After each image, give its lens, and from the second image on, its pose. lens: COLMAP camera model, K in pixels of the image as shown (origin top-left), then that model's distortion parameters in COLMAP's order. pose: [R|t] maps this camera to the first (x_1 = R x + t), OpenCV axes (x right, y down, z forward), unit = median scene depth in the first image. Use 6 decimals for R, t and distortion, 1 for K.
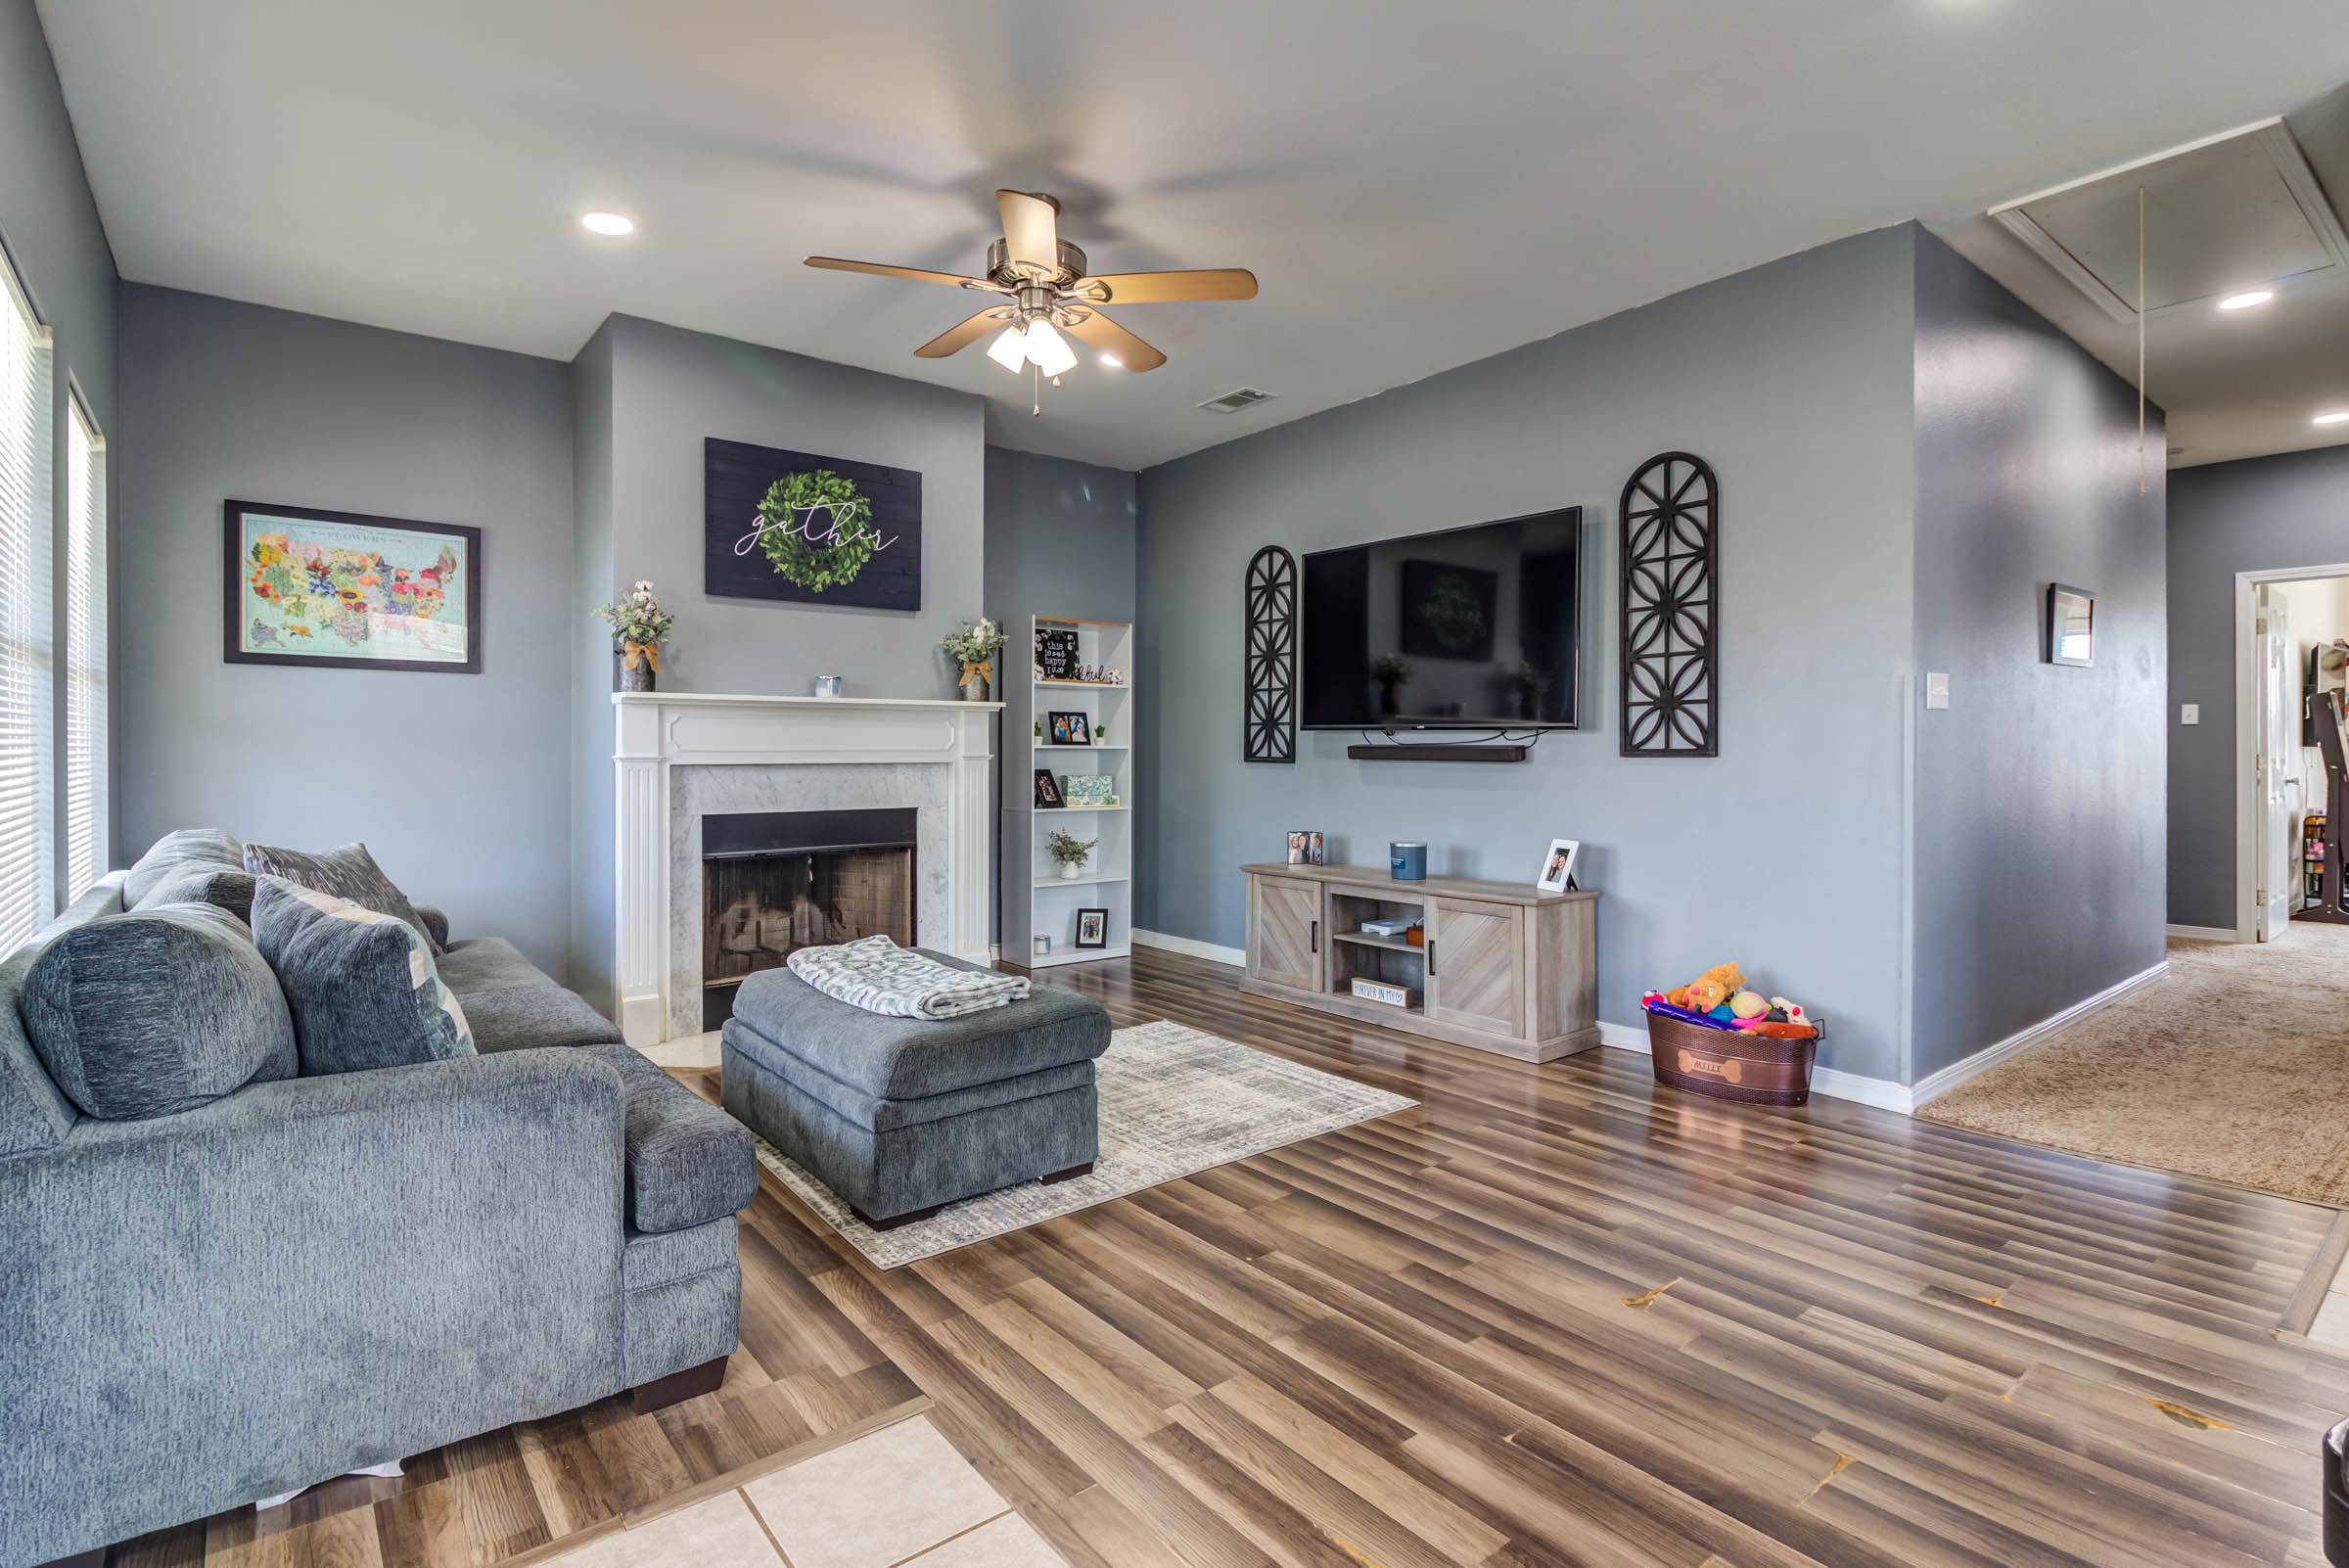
lens RADIAL K [[1120.5, 0, 1157.6], [0, 1120.5, 770.9], [0, 0, 1]] dist [0.017084, -0.013721]
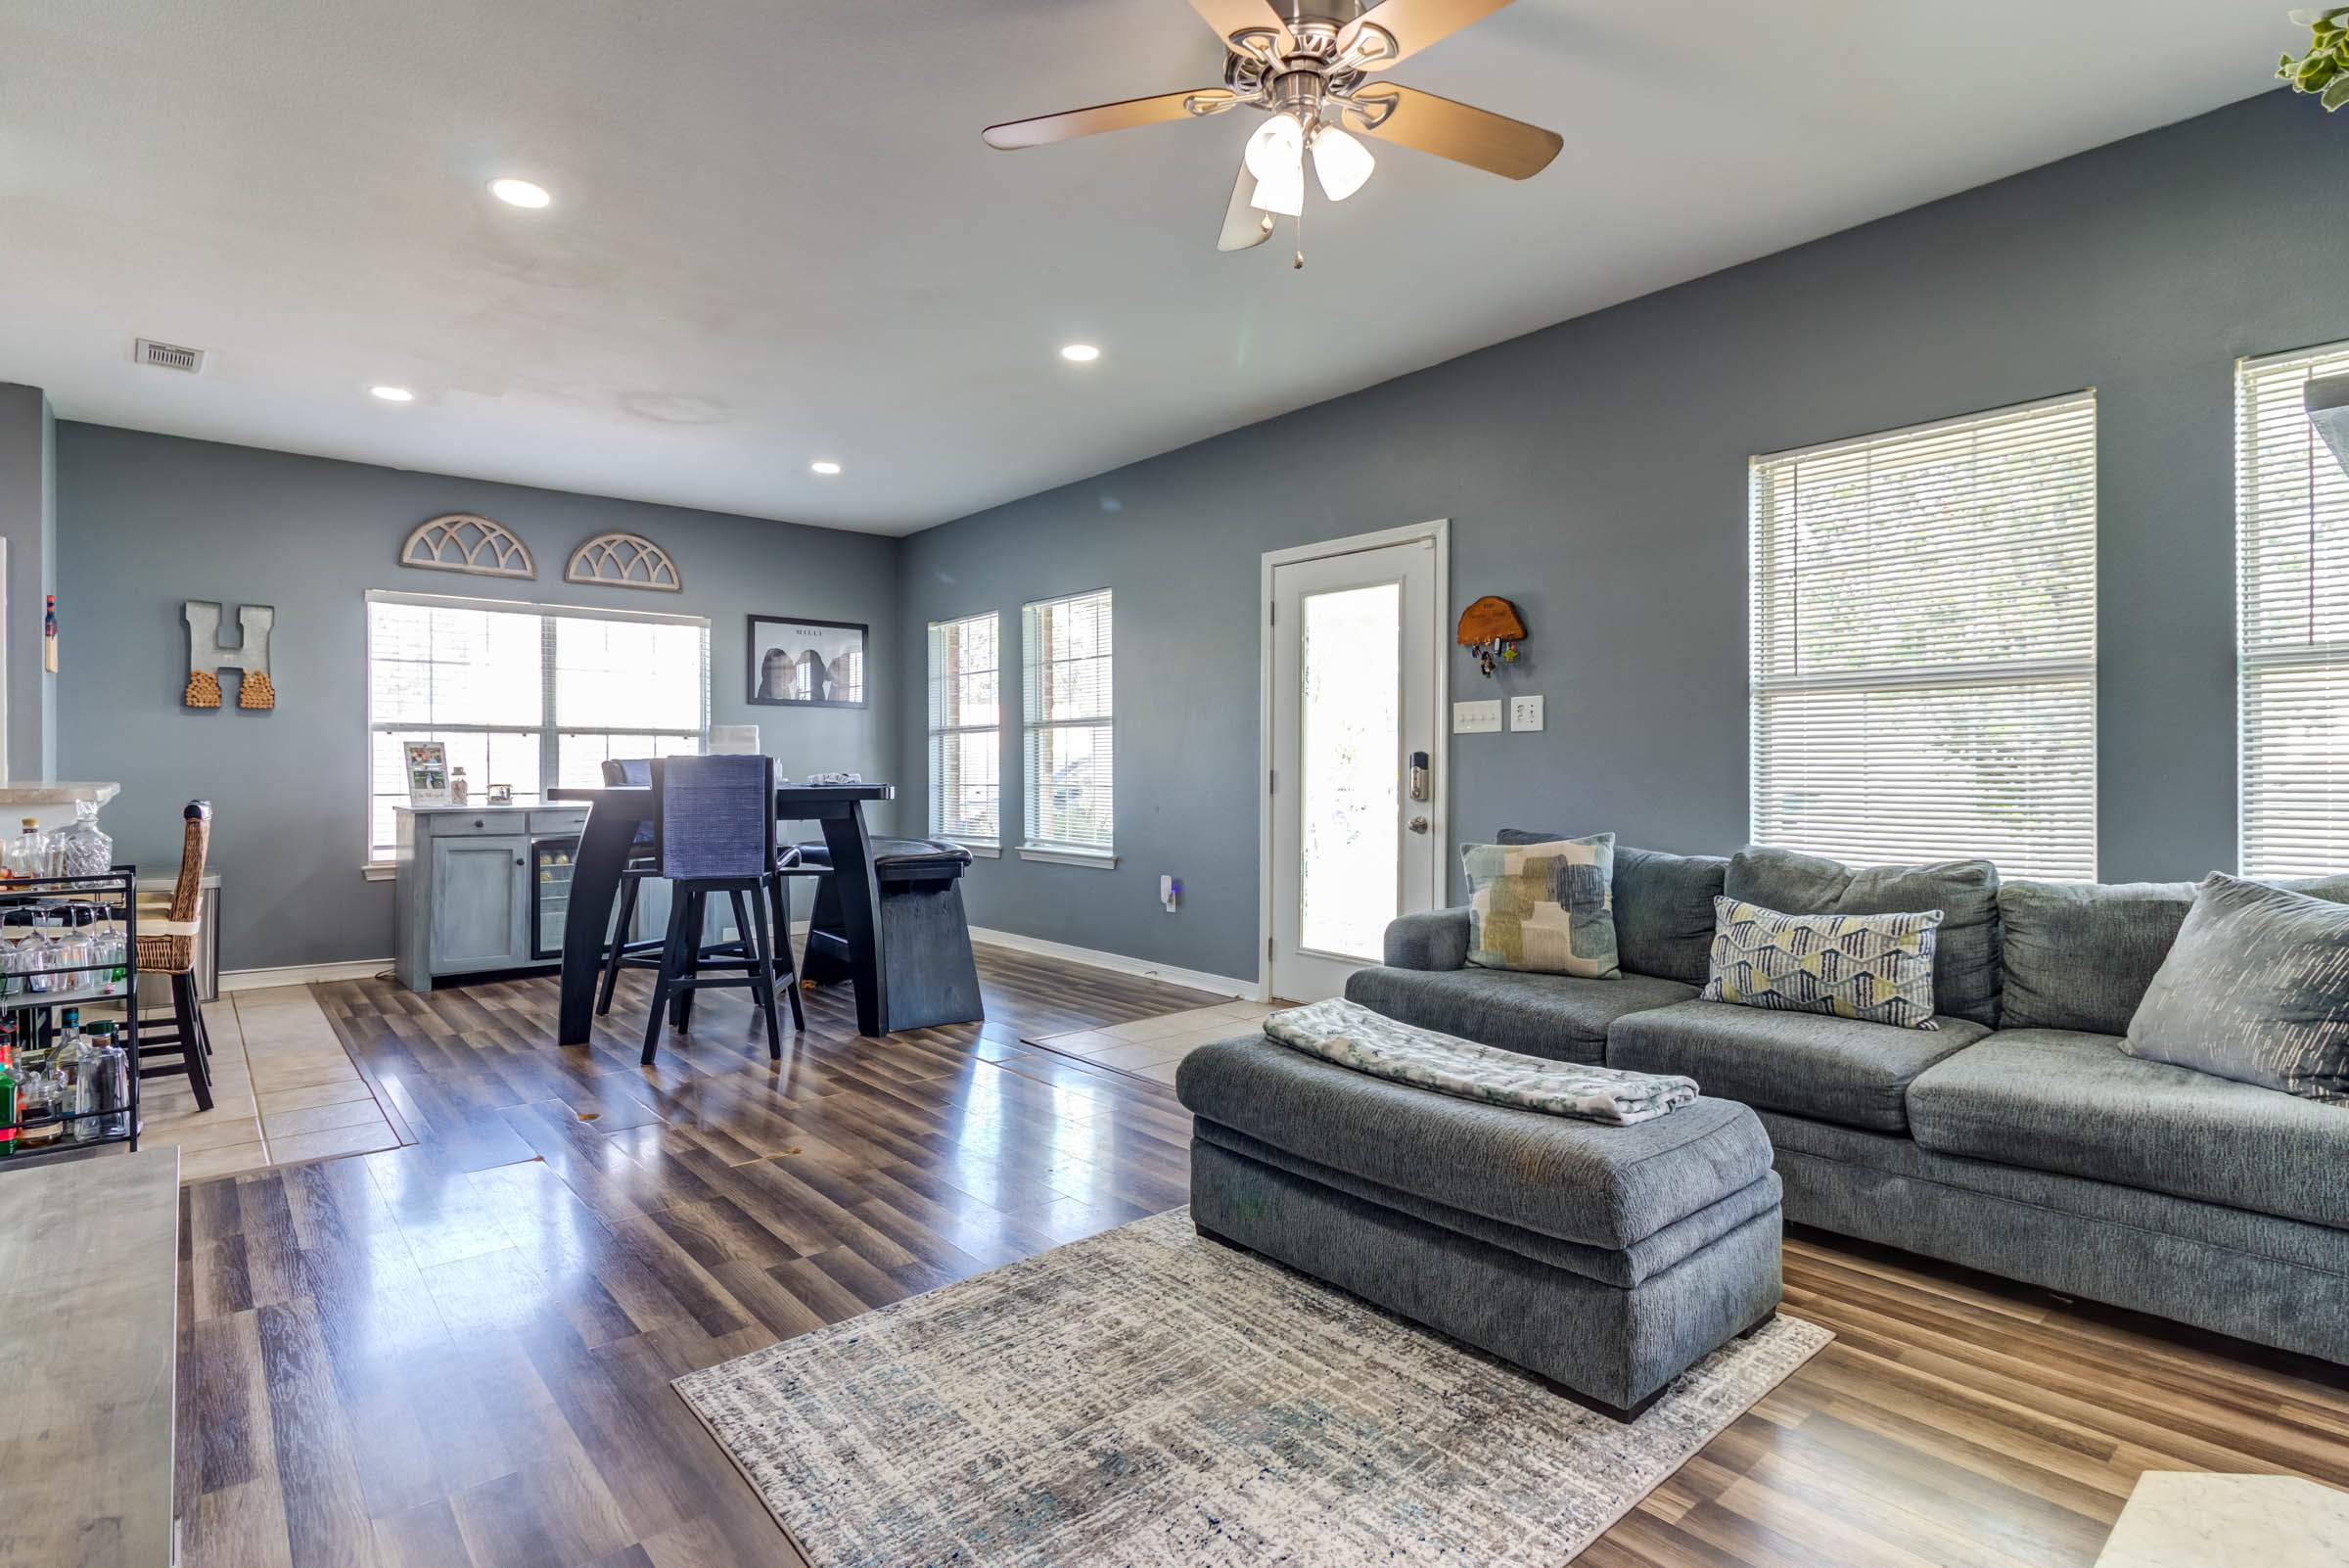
lens RADIAL K [[1120.5, 0, 1146.5], [0, 1120.5, 803.4], [0, 0, 1]] dist [0.017084, -0.013721]
pose [[-0.999649, 0.005785, -0.025841, 0.003399], [0.004528, 0.998816, 0.048435, -0.020959], [0.026091, 0.048301, -0.998492, 1.265214]]
